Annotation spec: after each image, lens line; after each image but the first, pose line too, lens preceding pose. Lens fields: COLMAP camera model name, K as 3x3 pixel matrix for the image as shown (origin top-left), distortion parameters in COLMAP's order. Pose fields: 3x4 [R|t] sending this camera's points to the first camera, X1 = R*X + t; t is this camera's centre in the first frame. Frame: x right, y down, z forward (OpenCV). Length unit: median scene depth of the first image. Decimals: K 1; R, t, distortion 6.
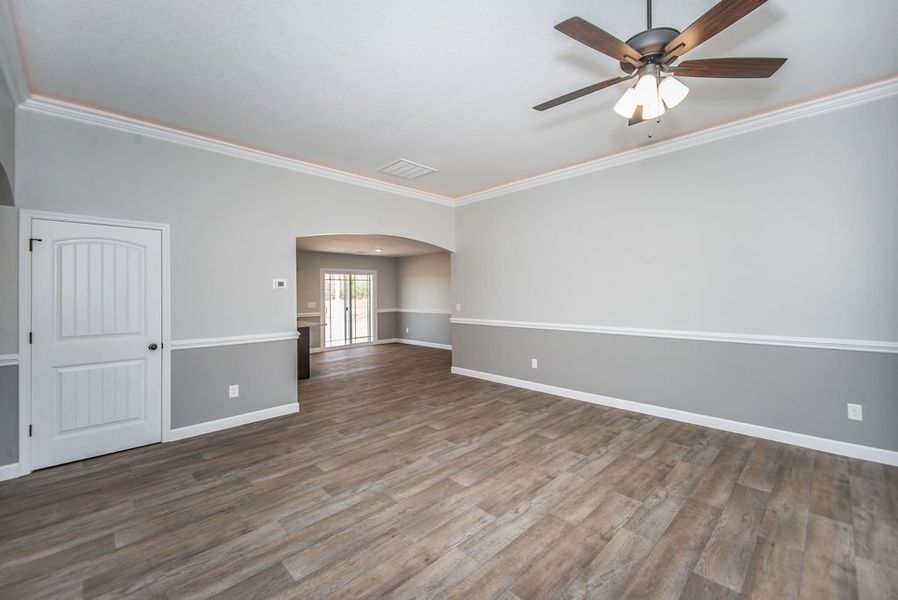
lens RADIAL K [[367.8, 0, 467.6], [0, 367.8, 340.4], [0, 0, 1]] dist [0.016042, -0.002331]
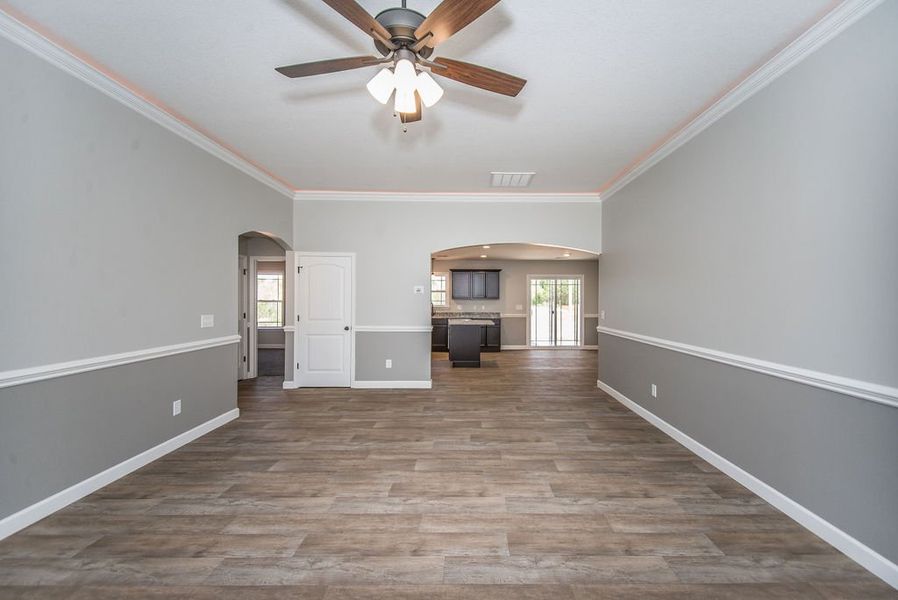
lens RADIAL K [[367.8, 0, 464.3], [0, 367.8, 297.7], [0, 0, 1]] dist [0.016042, -0.002331]
pose [[0.699466, 0.016465, -0.714476, 0.185811], [-0.105392, 0.991180, -0.080336, -0.010295], [0.706852, 0.131493, 0.695032, 0.052909]]
